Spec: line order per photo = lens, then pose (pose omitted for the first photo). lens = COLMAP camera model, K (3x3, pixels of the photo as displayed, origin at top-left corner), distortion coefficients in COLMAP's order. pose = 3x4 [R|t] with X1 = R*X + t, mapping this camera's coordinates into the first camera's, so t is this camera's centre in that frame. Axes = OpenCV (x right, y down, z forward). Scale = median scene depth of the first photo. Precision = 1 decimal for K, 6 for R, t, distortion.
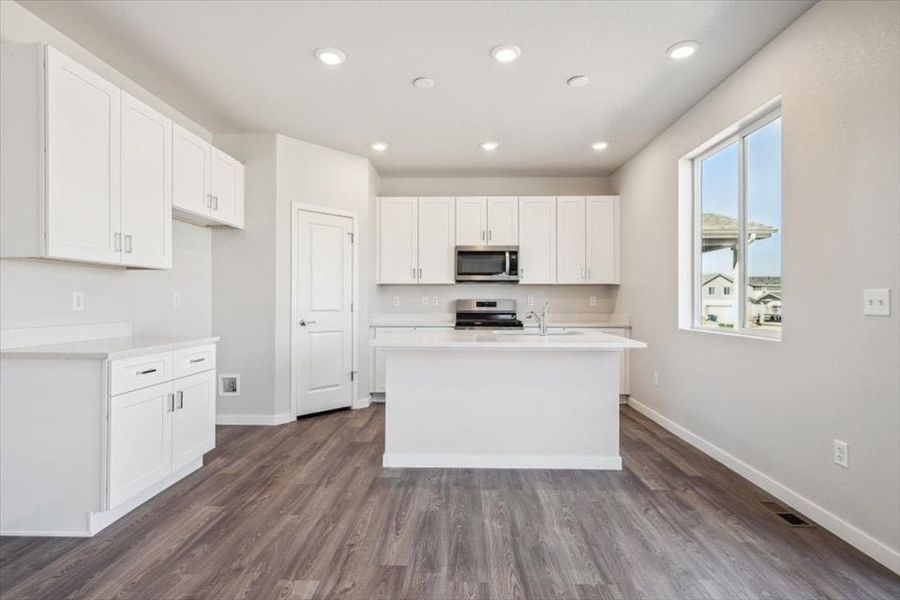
lens RADIAL K [[414.8, 0, 459.5], [0, 414.8, 297.2], [0, 0, 1]] dist [0.000897, 0.000079]
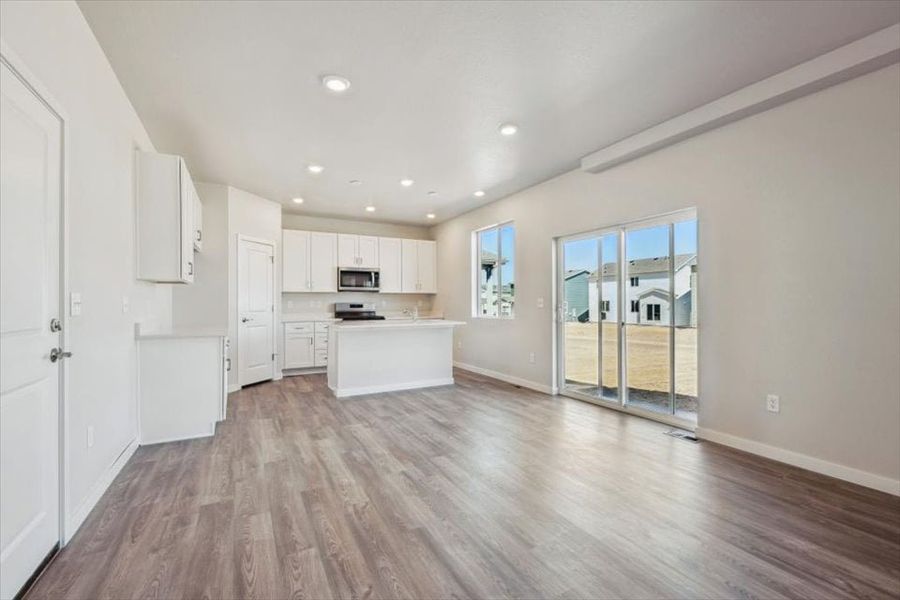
lens RADIAL K [[409.3, 0, 450.0], [0, 409.3, 300.0], [0, 0, 1]] dist [0.000934, 0.000069]
pose [[0.866111, -0.001494, 0.499849, -0.412702], [0.001786, 0.999998, -0.000106, -0.004493], [-0.499848, 0.000984, 0.866112, -0.491460]]
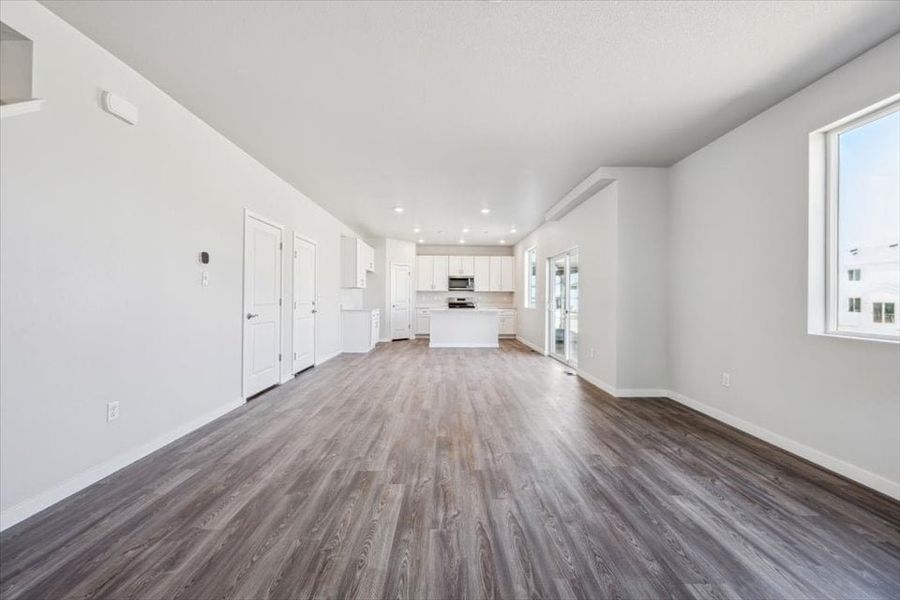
lens RADIAL K [[409.3, 0, 450.0], [0, 409.3, 300.0], [0, 0, 1]] dist [0.000934, 0.000069]
pose [[0.999698, 0.003407, 0.024321, -0.063108], [-0.003701, 0.999920, 0.012071, -0.009528], [-0.024278, -0.012158, 0.999631, -1.503912]]
